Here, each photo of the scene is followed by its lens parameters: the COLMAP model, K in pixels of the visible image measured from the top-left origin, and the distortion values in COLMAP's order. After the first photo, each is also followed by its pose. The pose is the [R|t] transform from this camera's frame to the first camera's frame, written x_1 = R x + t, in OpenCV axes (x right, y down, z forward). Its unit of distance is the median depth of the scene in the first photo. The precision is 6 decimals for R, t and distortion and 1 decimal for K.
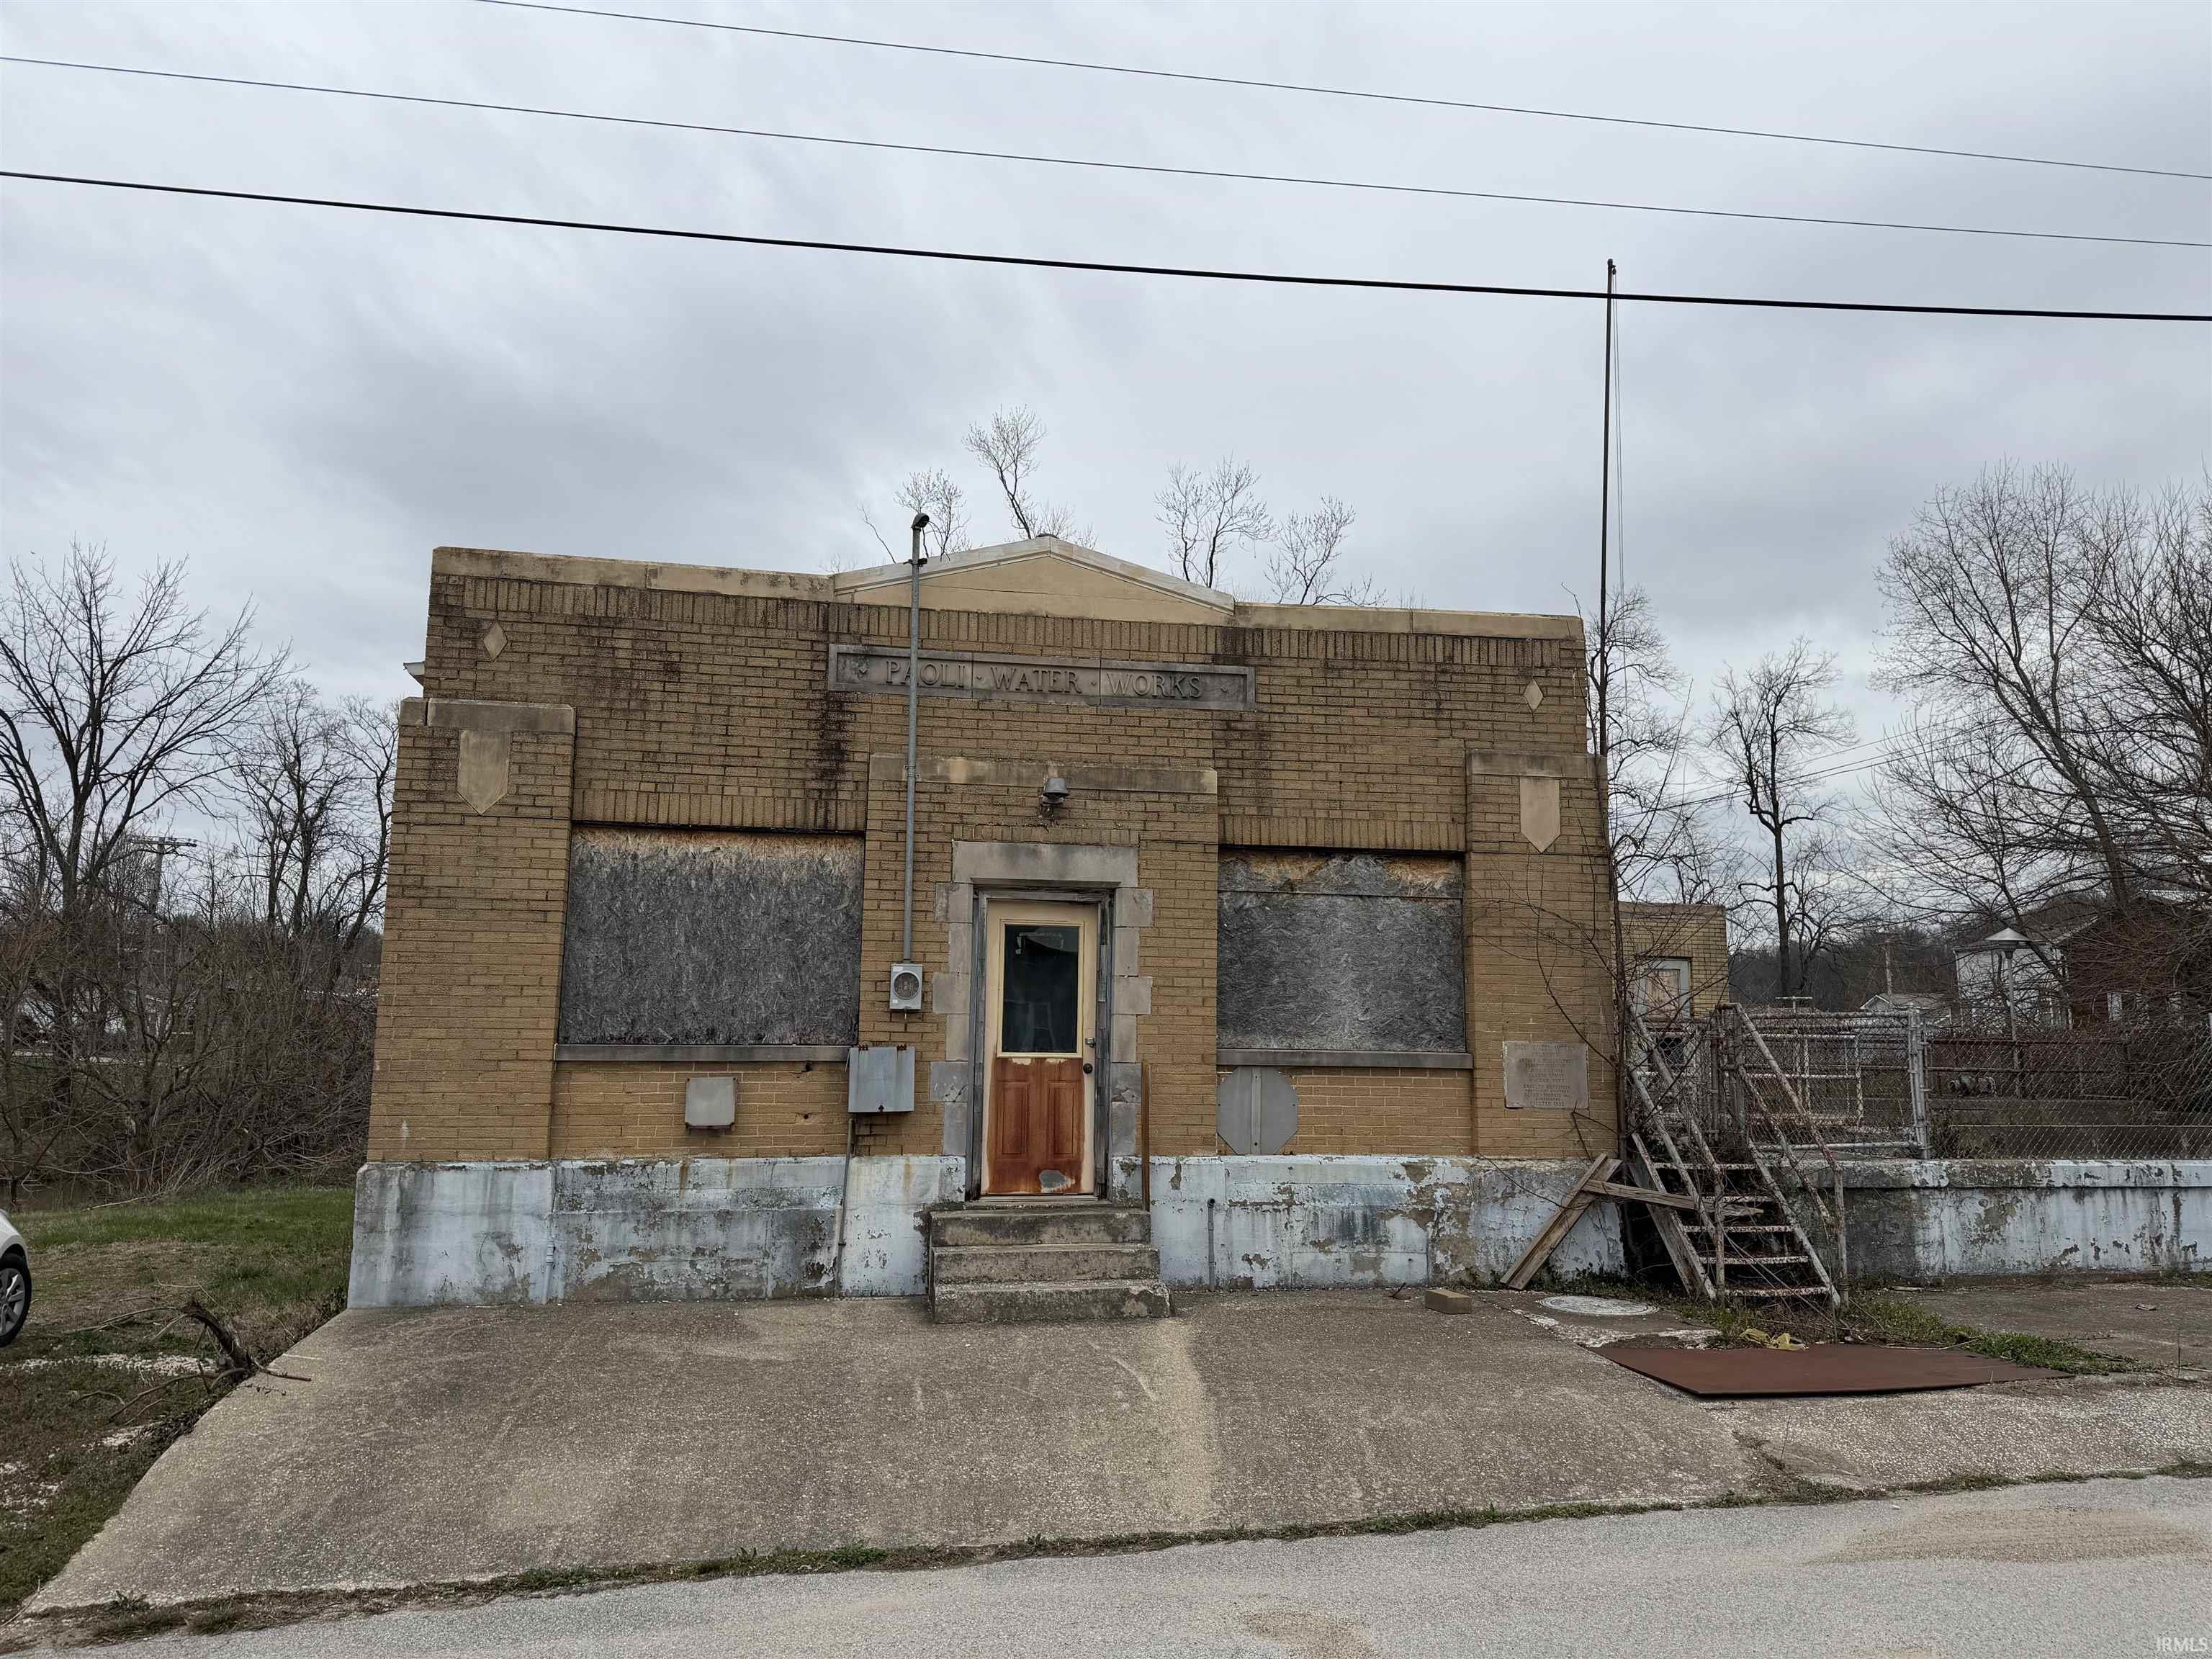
lens RADIAL K [[1537.4, 0, 1087.6], [0, 1537.4, 809.8], [0, 0, 1]] dist [0.021689, -0.024061]
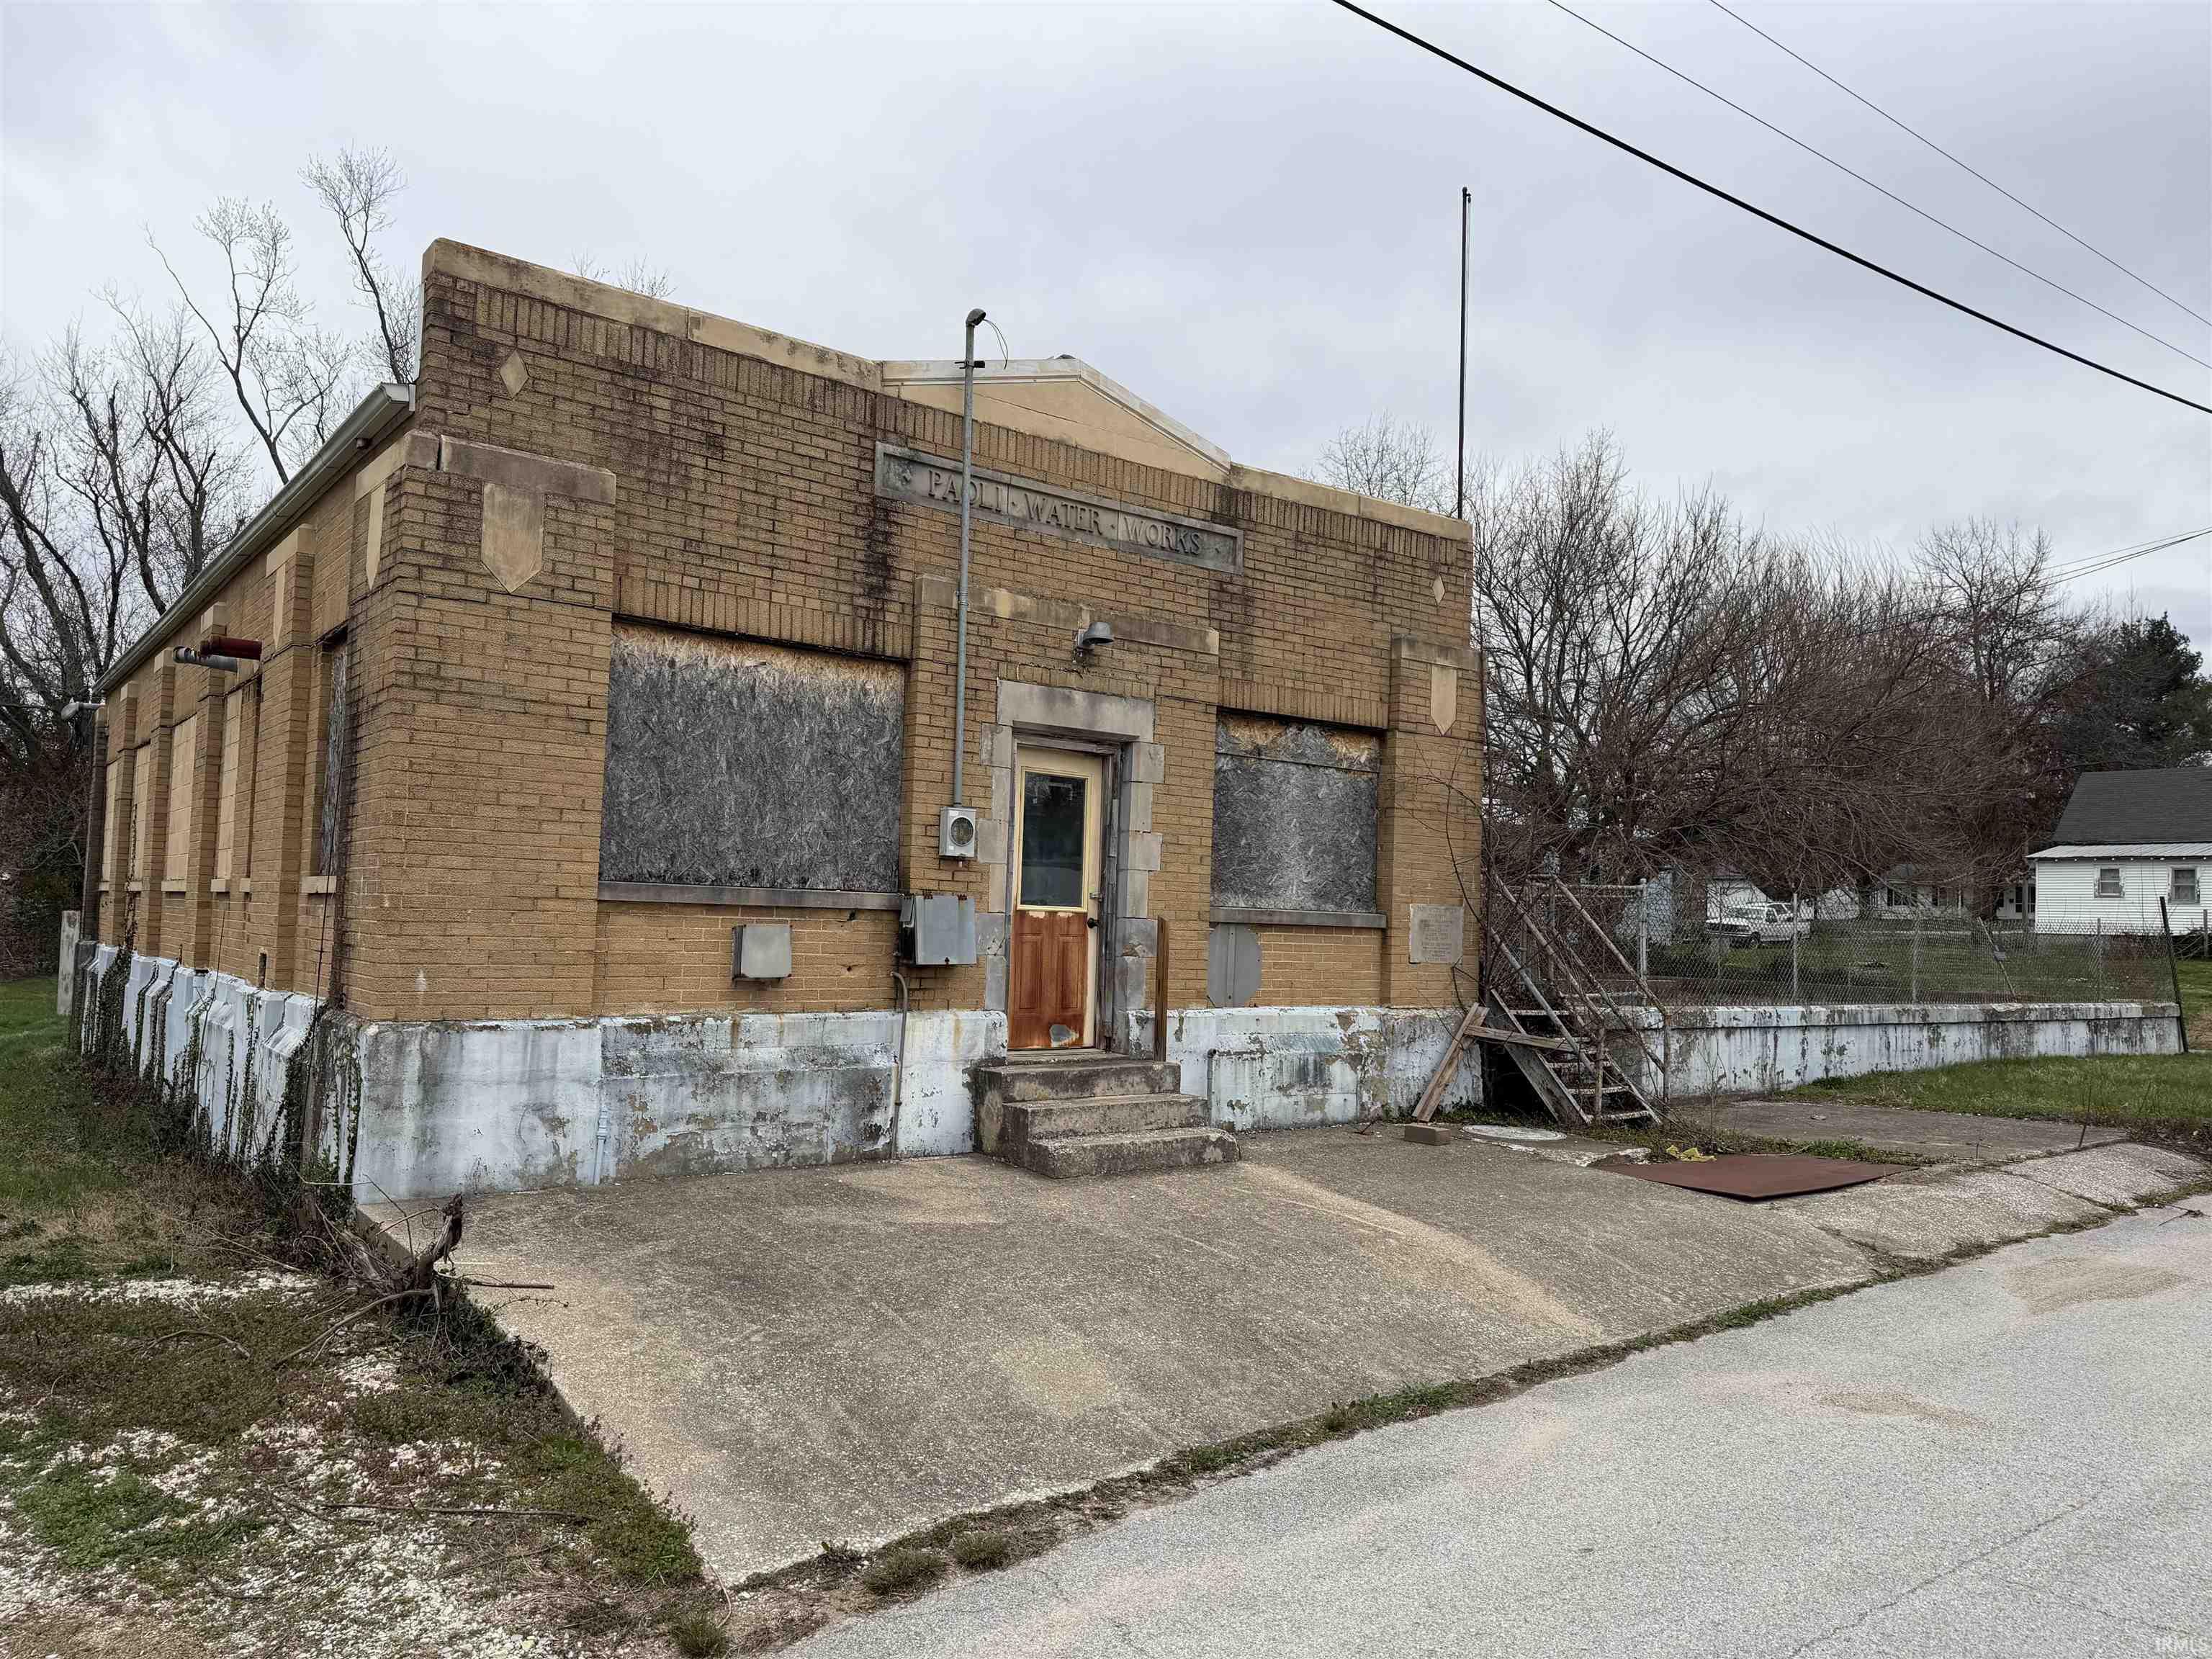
lens RADIAL K [[1537.4, 0, 1096.3], [0, 1537.4, 839.5], [0, 0, 1]] dist [0.021689, -0.024061]
pose [[0.891433, 0.043070, 0.451101, -0.460504], [-0.093533, 0.991525, 0.090164, 0.027886], [-0.443395, -0.122568, 0.887907, 0.136747]]
